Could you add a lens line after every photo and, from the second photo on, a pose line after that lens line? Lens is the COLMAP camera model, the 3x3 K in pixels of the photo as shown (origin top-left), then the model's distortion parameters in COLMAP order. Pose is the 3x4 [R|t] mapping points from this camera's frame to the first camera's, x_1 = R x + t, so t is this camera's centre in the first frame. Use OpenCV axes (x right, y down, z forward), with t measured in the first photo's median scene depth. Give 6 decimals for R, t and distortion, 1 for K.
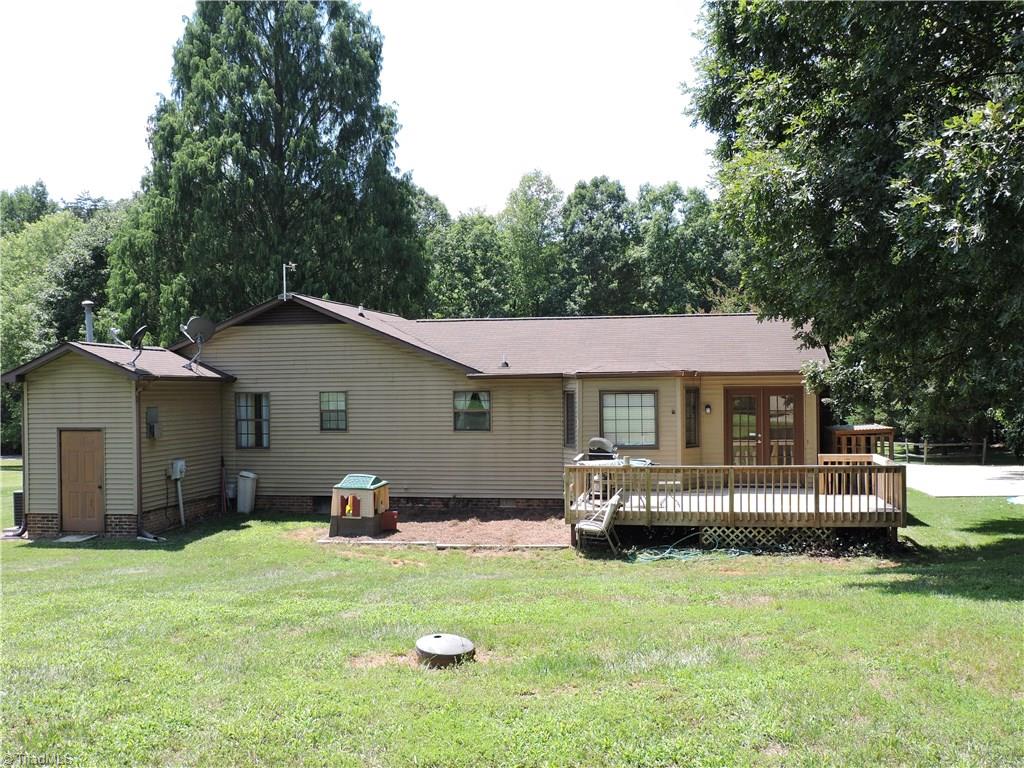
lens RADIAL K [[979.7, 0, 516.9], [0, 979.7, 387.3], [0, 0, 1]] dist [-0.040098, 0.000000]
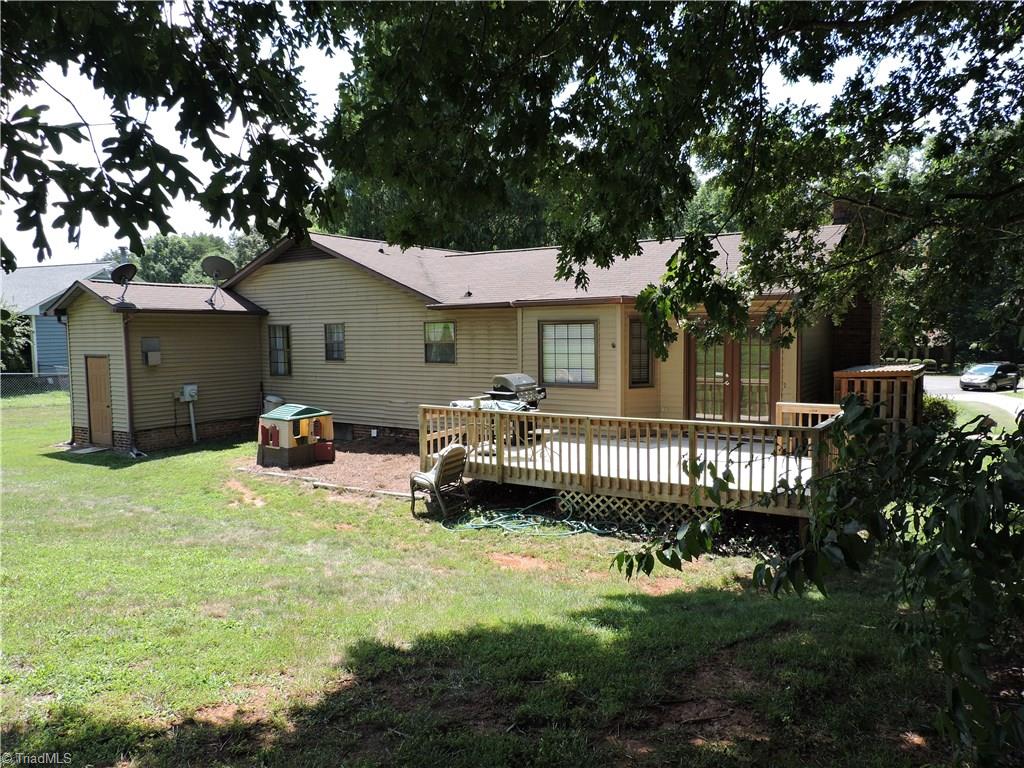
lens RADIAL K [[735.3, 0, 513.4], [0, 735.3, 385.5], [0, 0, 1]] dist [-0.020521, 0.009448]
pose [[0.923550, 0.030119, -0.382294, 0.321687], [-0.000271, 0.996962, 0.077891, 0.010179], [0.383478, -0.071833, 0.920752, 0.374262]]
